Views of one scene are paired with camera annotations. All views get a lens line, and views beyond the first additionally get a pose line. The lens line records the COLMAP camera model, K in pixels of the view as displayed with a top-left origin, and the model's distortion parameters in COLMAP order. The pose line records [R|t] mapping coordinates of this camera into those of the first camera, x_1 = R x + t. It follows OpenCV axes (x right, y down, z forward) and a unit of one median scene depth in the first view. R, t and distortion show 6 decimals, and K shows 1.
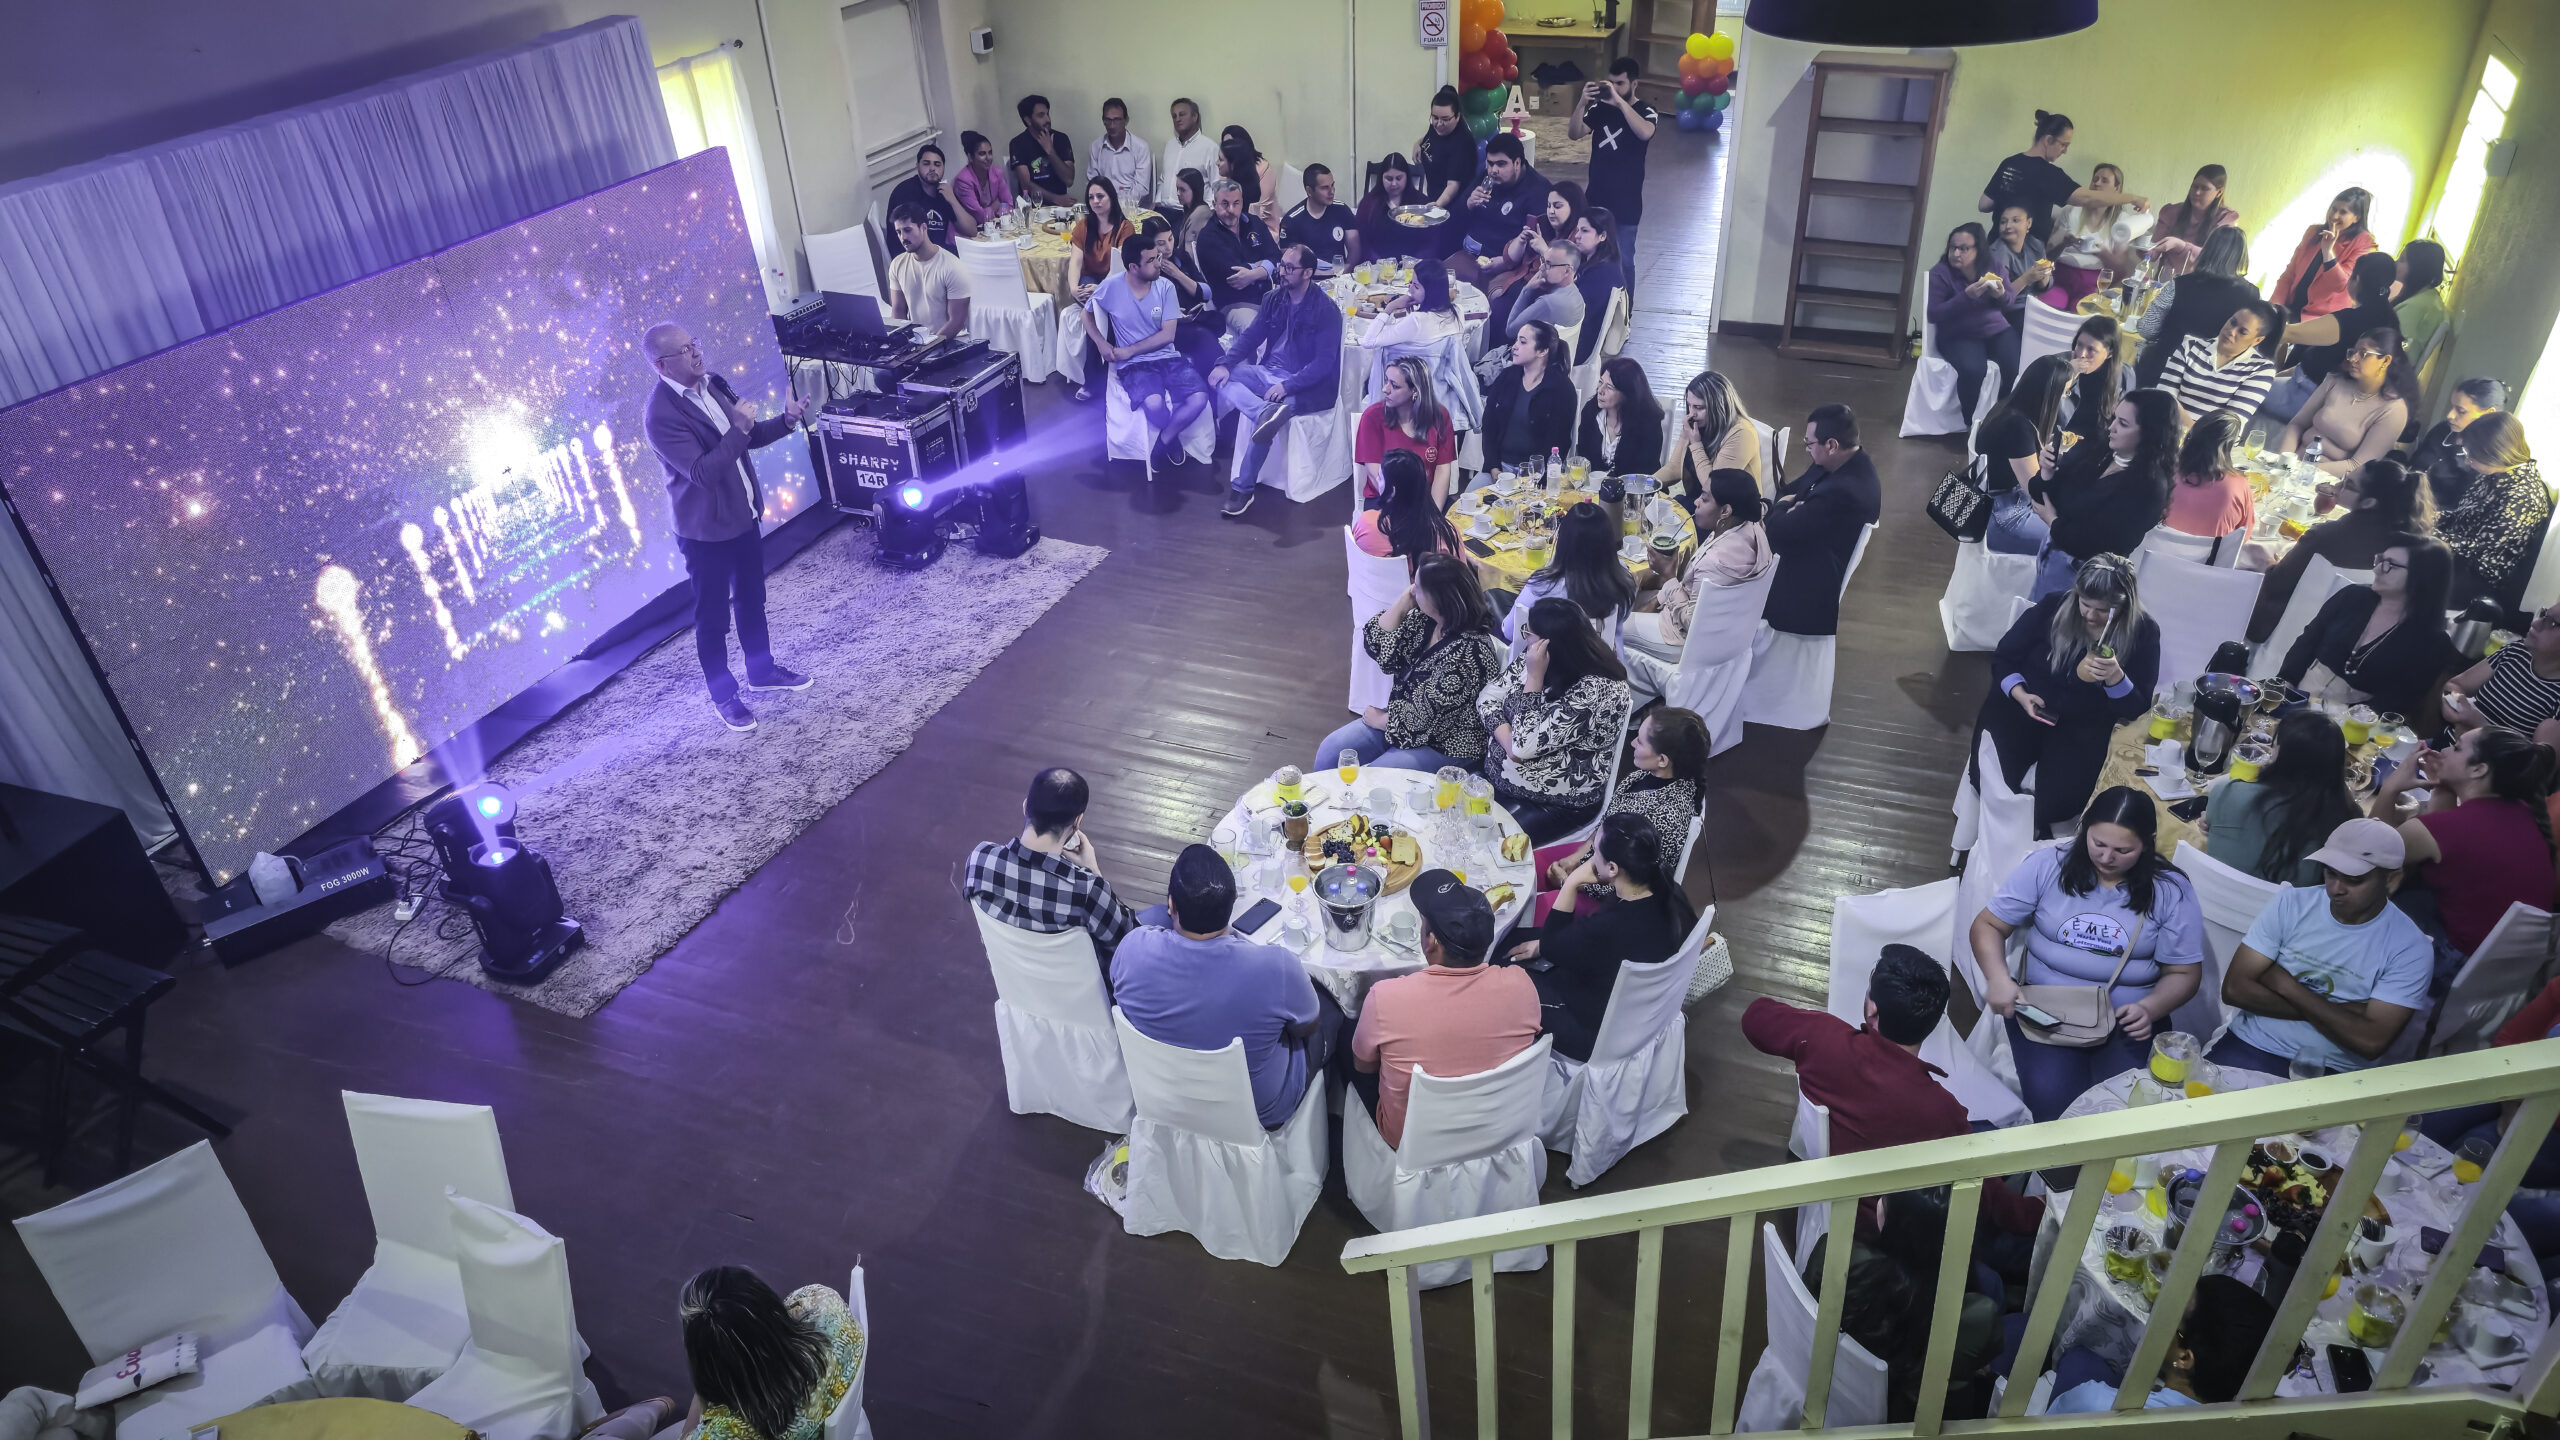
lens RADIAL K [[1691.1, 0, 1275.7], [0, 1691.1, 730.6], [0, 0, 1]] dist [0.043176, -0.045565]
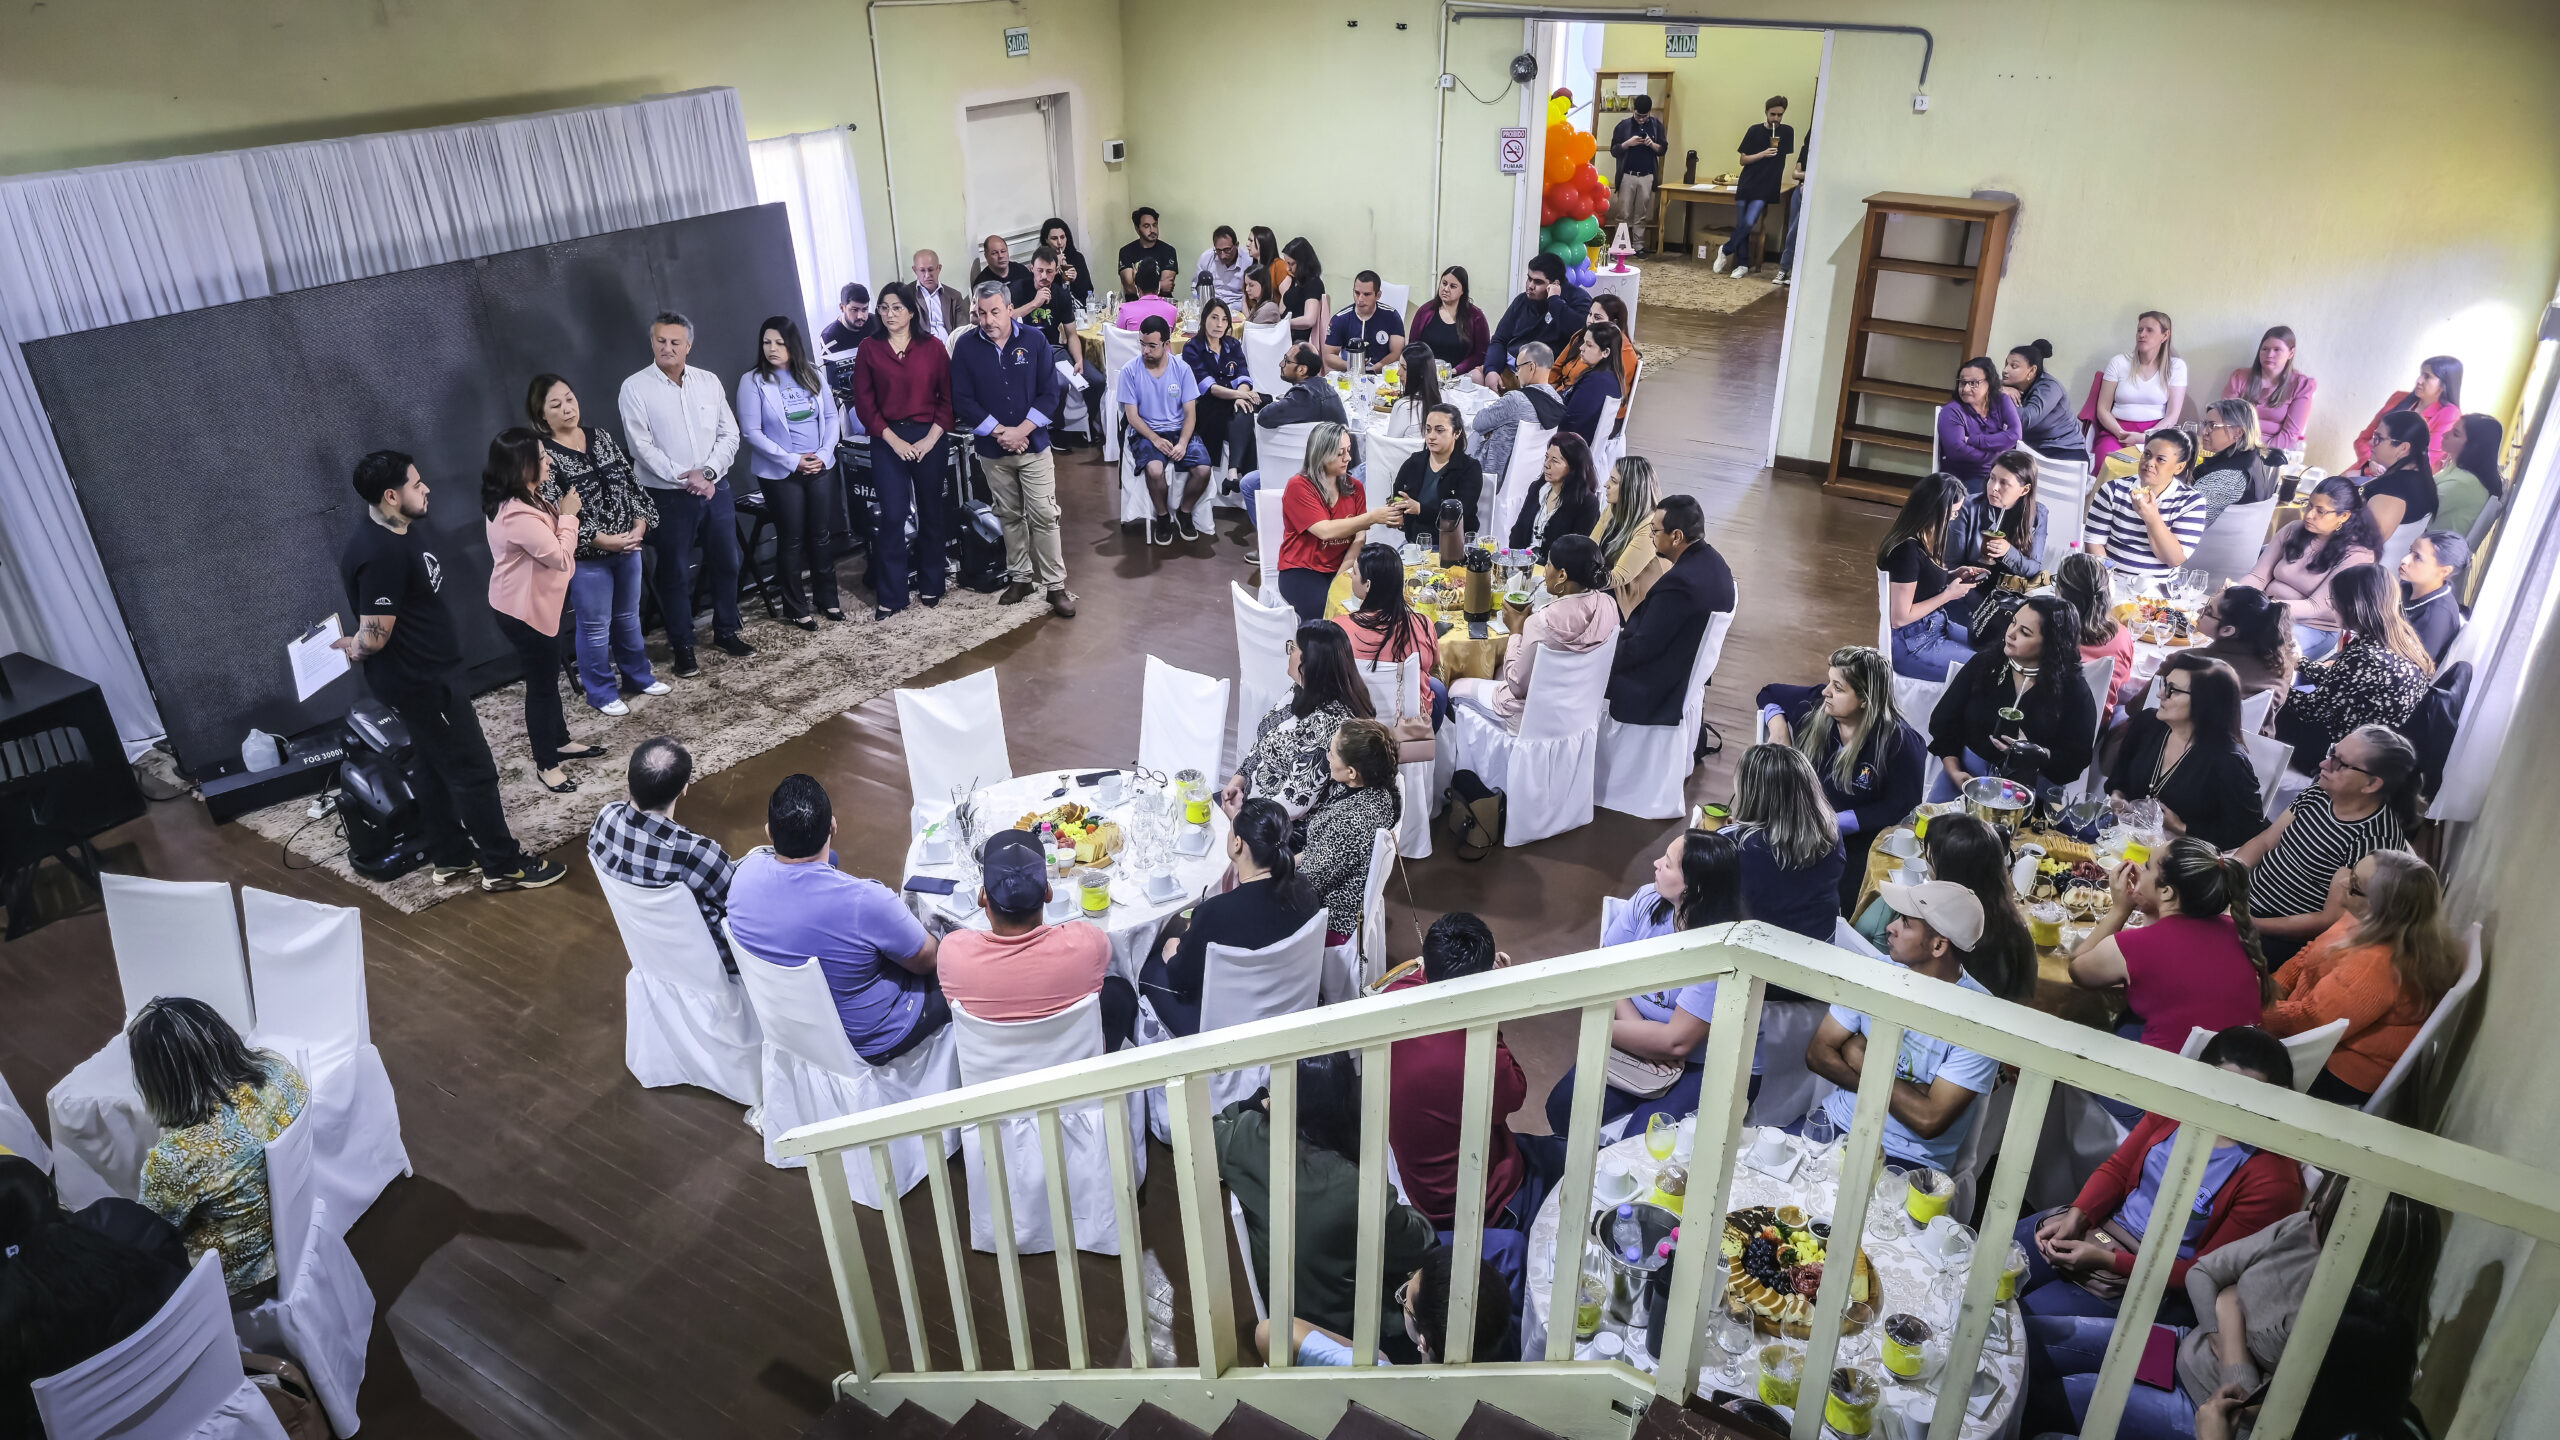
lens RADIAL K [[1691.1, 0, 1275.7], [0, 1691.1, 730.6], [0, 0, 1]] dist [0.043176, -0.045565]
pose [[0.976254, 0.113807, -0.184327, 0.235793], [-0.131477, 0.987527, -0.086622, 0.052745], [0.172170, 0.108800, 0.979040, 0.003658]]
